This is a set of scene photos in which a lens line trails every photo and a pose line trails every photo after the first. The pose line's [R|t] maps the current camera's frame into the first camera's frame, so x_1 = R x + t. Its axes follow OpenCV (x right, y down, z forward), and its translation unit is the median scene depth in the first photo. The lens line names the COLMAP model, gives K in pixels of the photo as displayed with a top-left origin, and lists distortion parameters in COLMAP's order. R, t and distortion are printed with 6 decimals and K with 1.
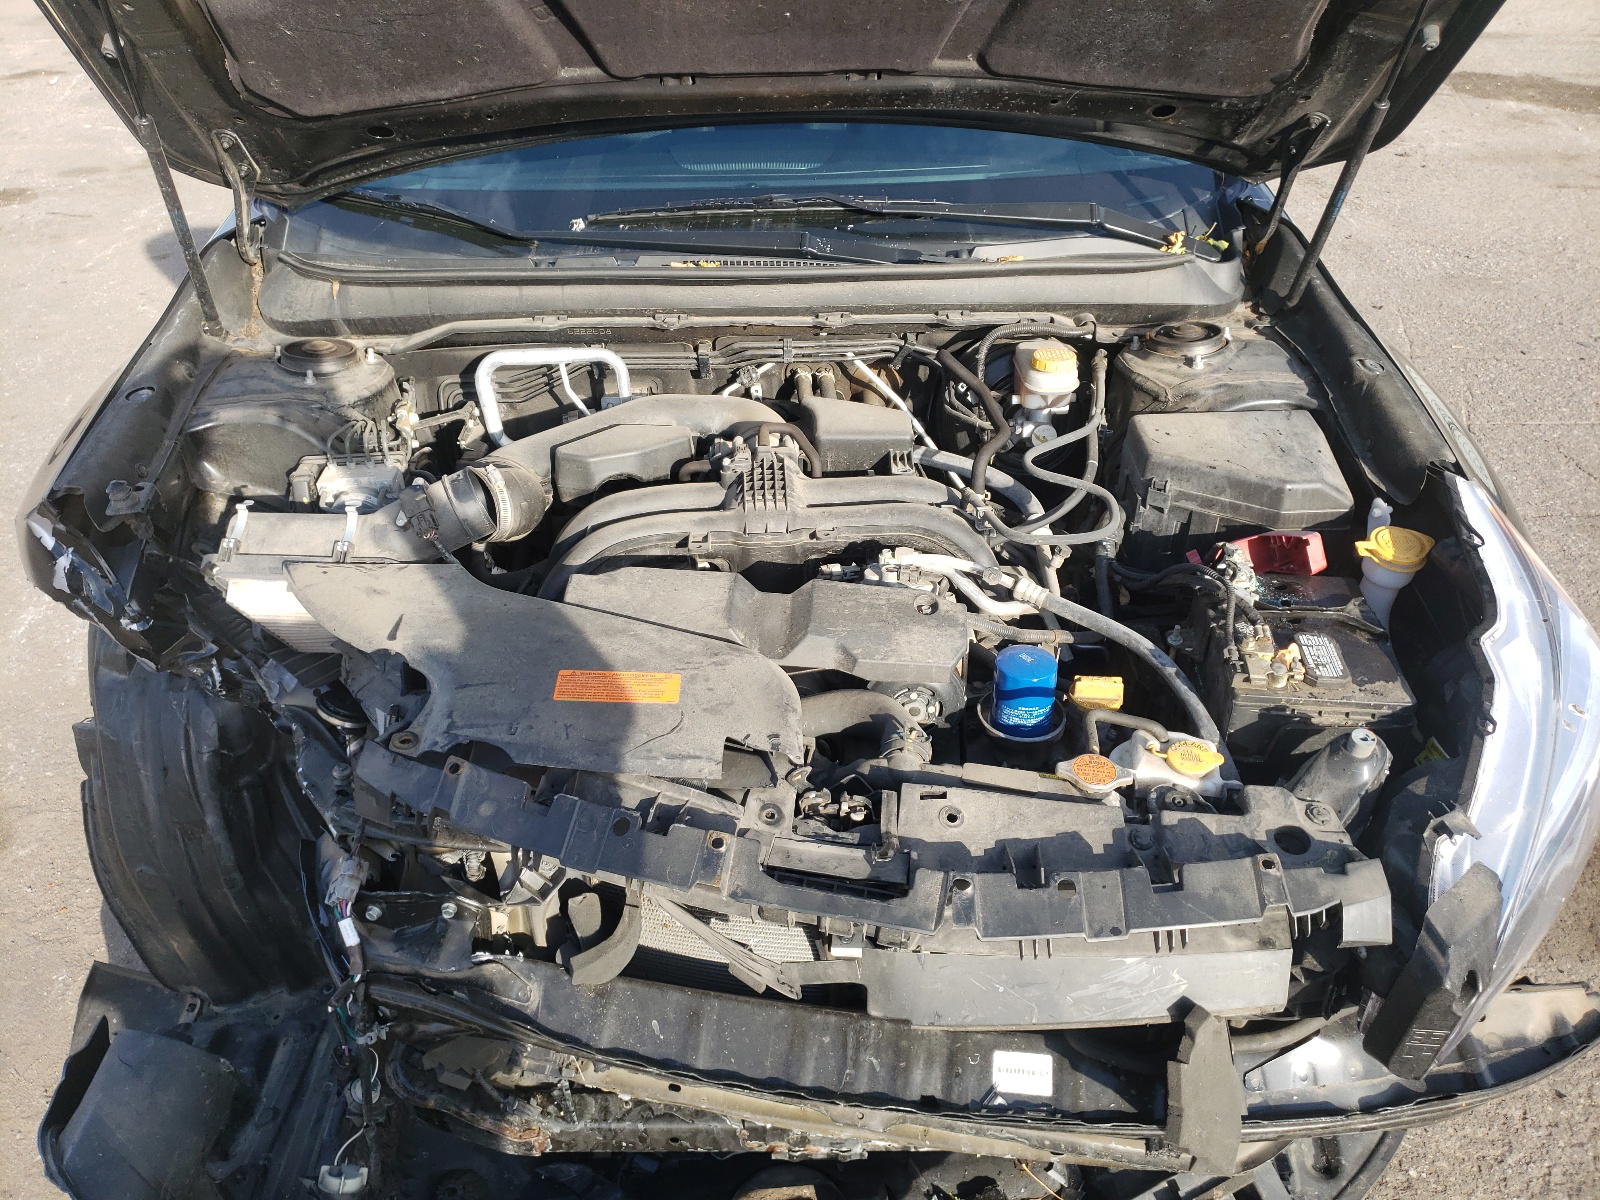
lens RADIAL K [[1293.4, 0, 799.1], [0, 1293.4, 604.2], [0, 0, 1]] dist [0.001266, 0.048358]
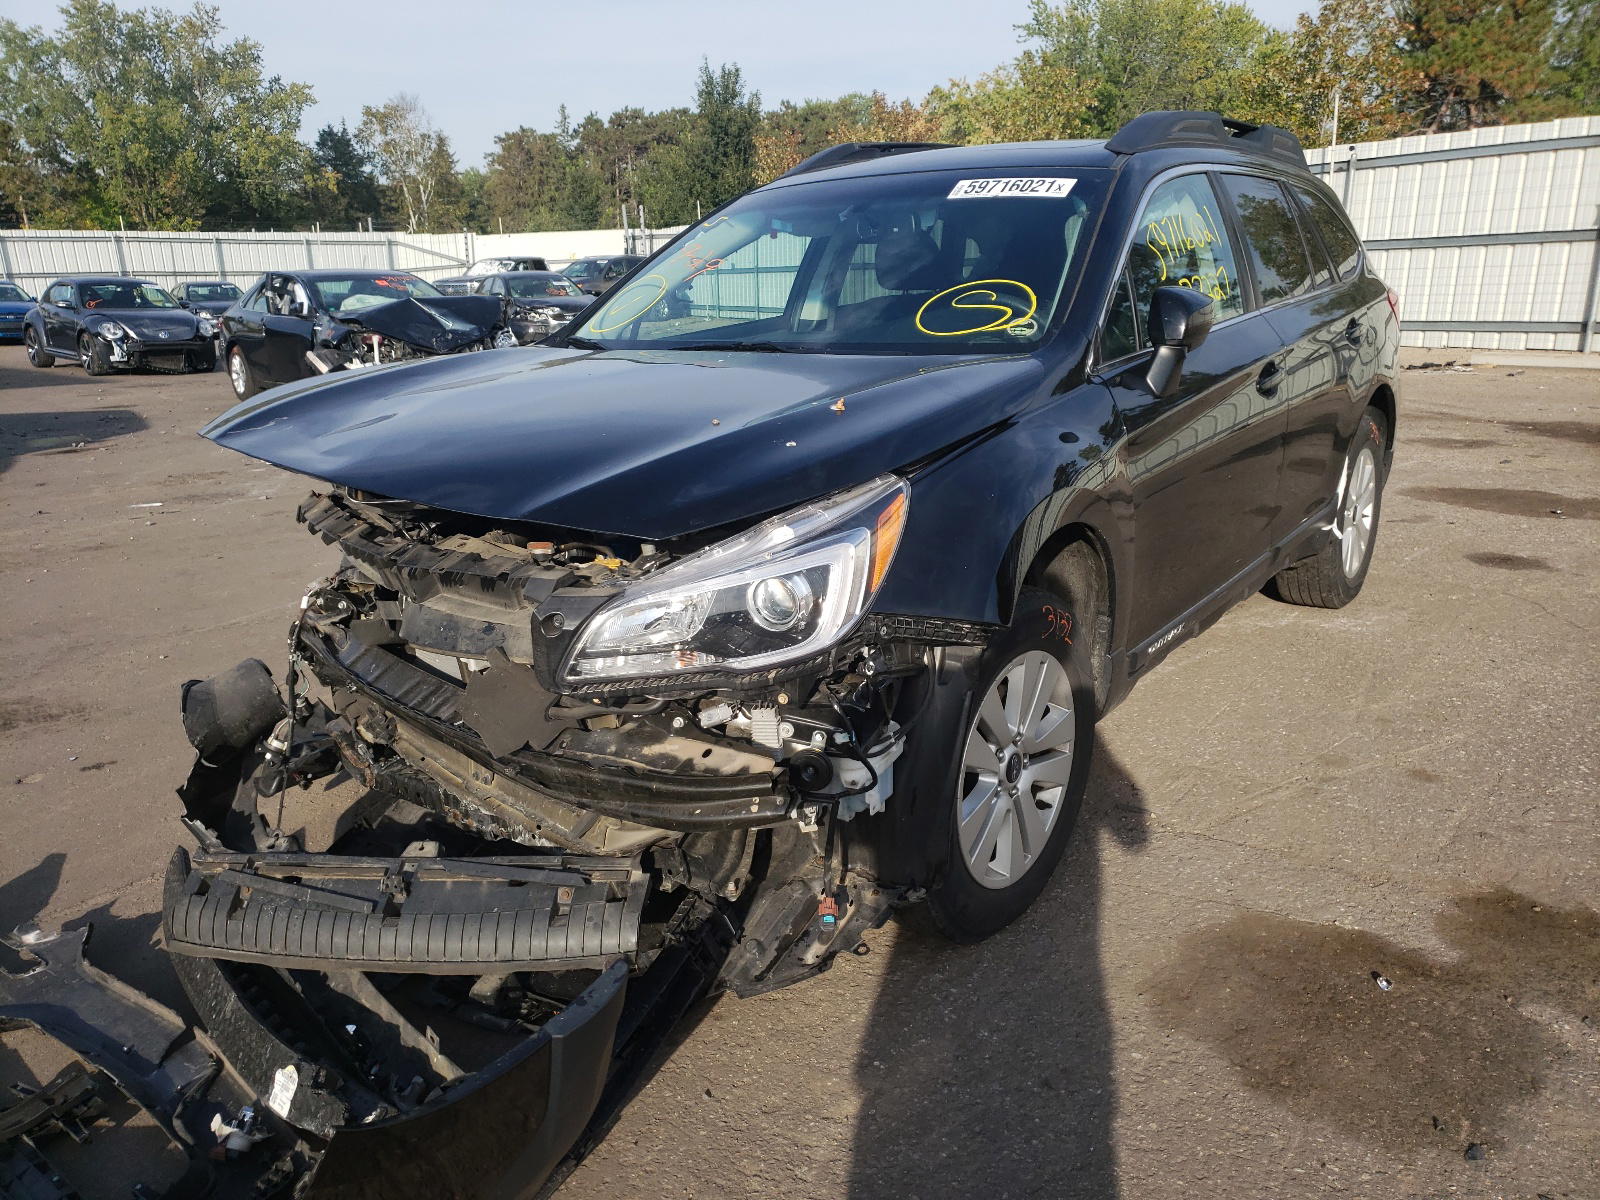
lens RADIAL K [[1293.4, 0, 799.1], [0, 1293.4, 604.2], [0, 0, 1]] dist [0.001266, 0.048358]
pose [[0.802847, 0.143203, -0.578731, 1.270909], [-0.297453, 0.937486, -0.180669, 0.337108], [0.516680, 0.317195, 0.795254, -0.184517]]
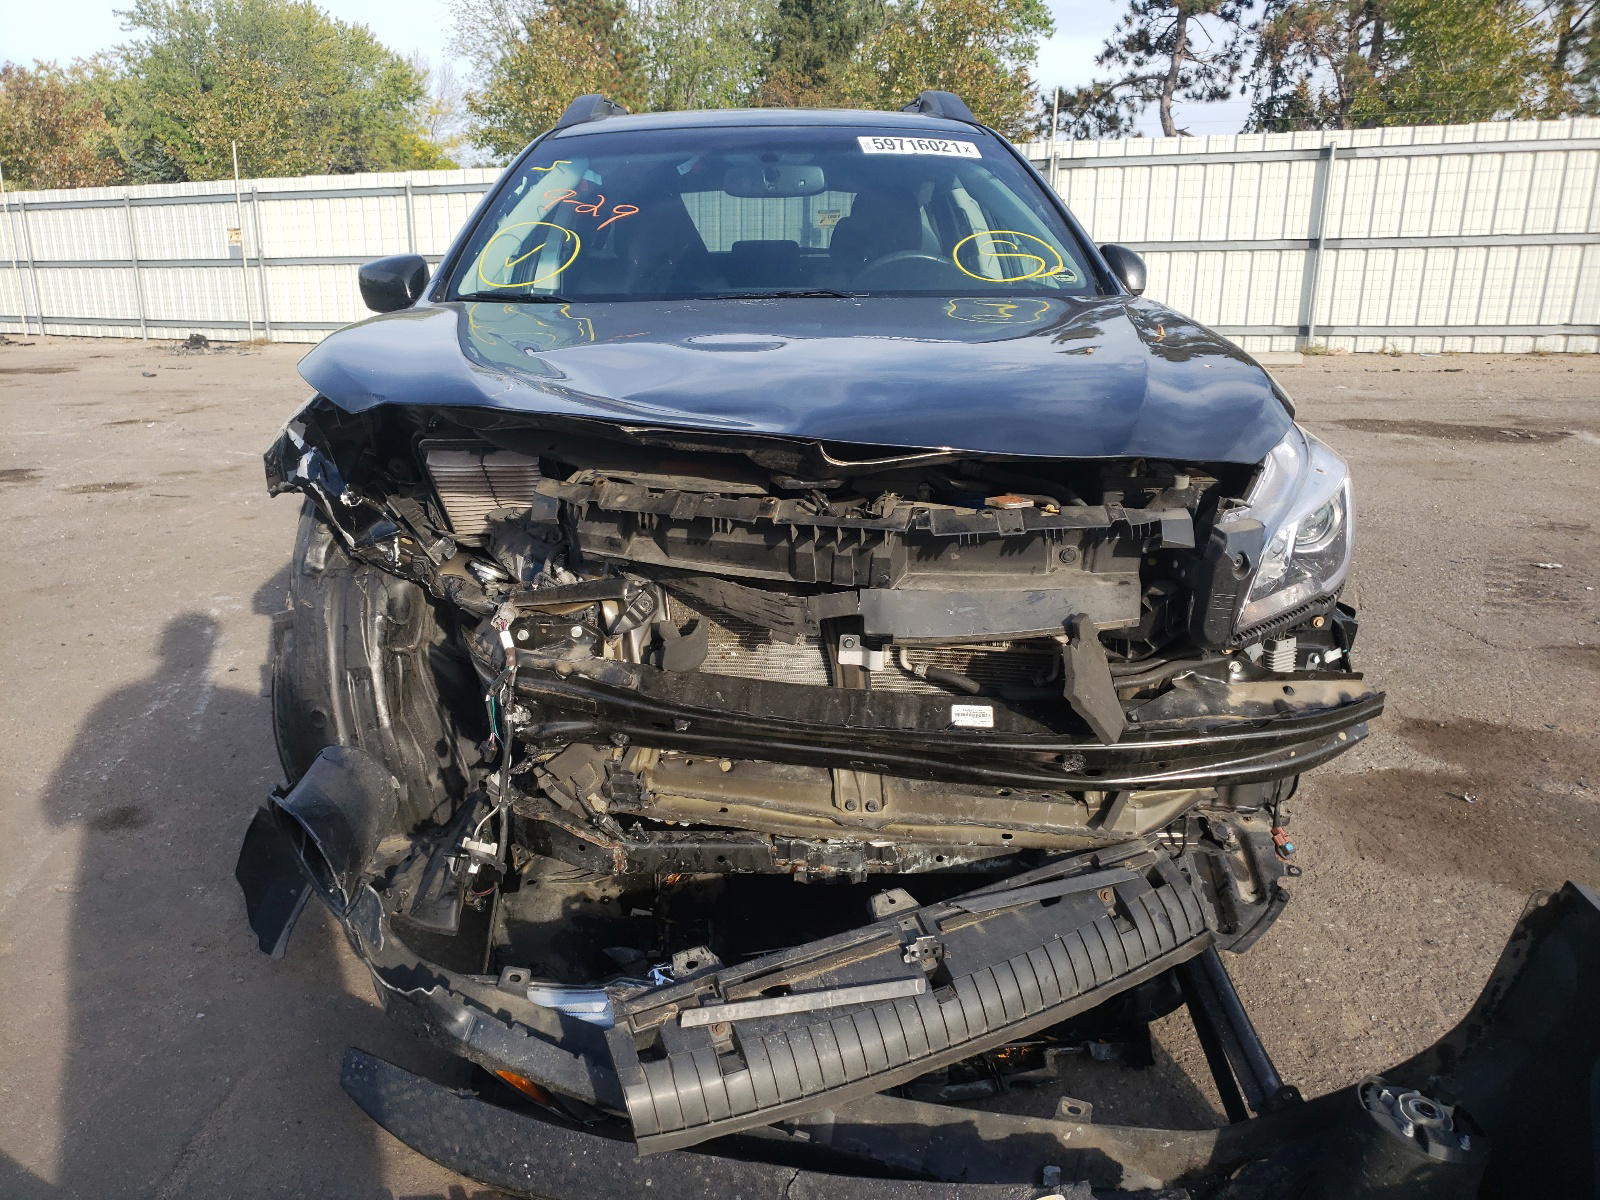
lens RADIAL K [[1260.1, 0, 794.2], [0, 1260.1, 584.4], [0, 0, 1]] dist [0.046907, 0.001792]
pose [[0.999978, -0.000202, 0.006662, -0.030175], [0.002185, 0.954265, -0.298954, 0.534228], [-0.006297, 0.298962, 0.954244, -0.320163]]
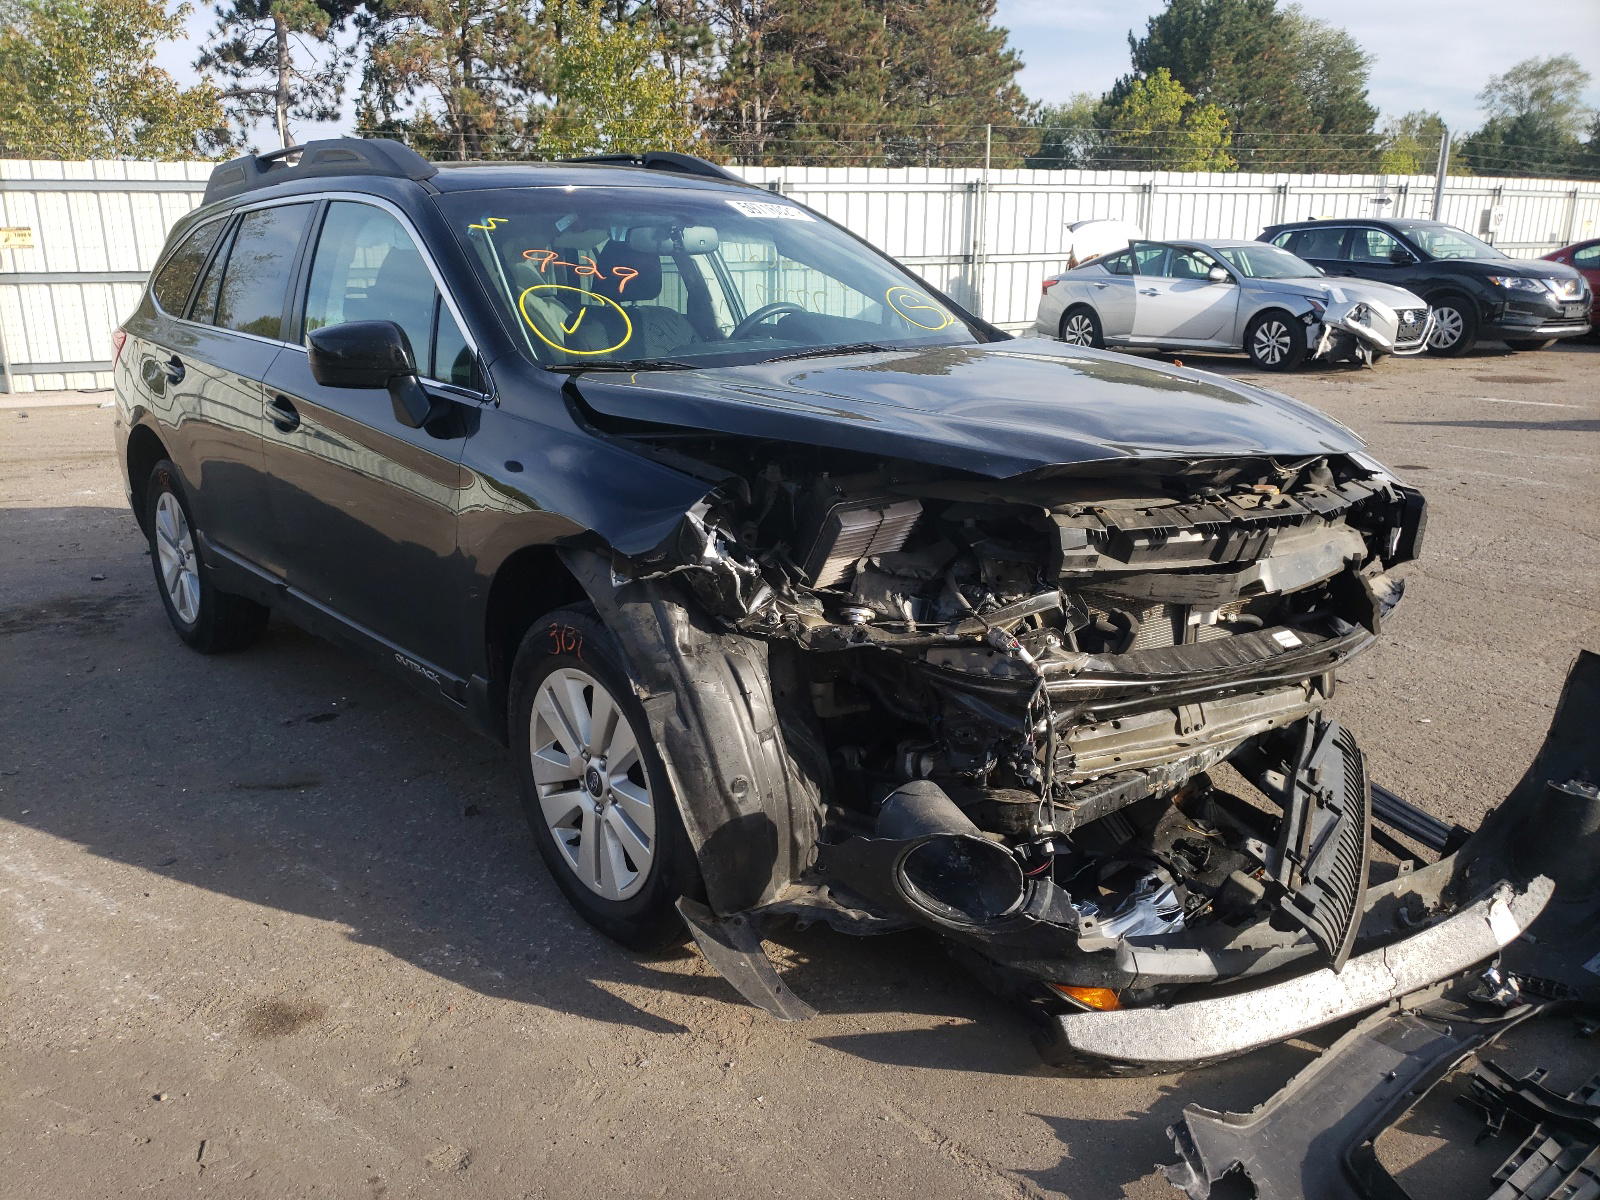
lens RADIAL K [[1293.4, 0, 799.1], [0, 1293.4, 604.2], [0, 0, 1]] dist [0.001266, 0.048358]
pose [[0.757279, -0.171568, 0.630153, -1.437308], [0.353528, 0.918976, -0.174644, 0.329431], [-0.549132, 0.355031, 0.756576, -0.132837]]
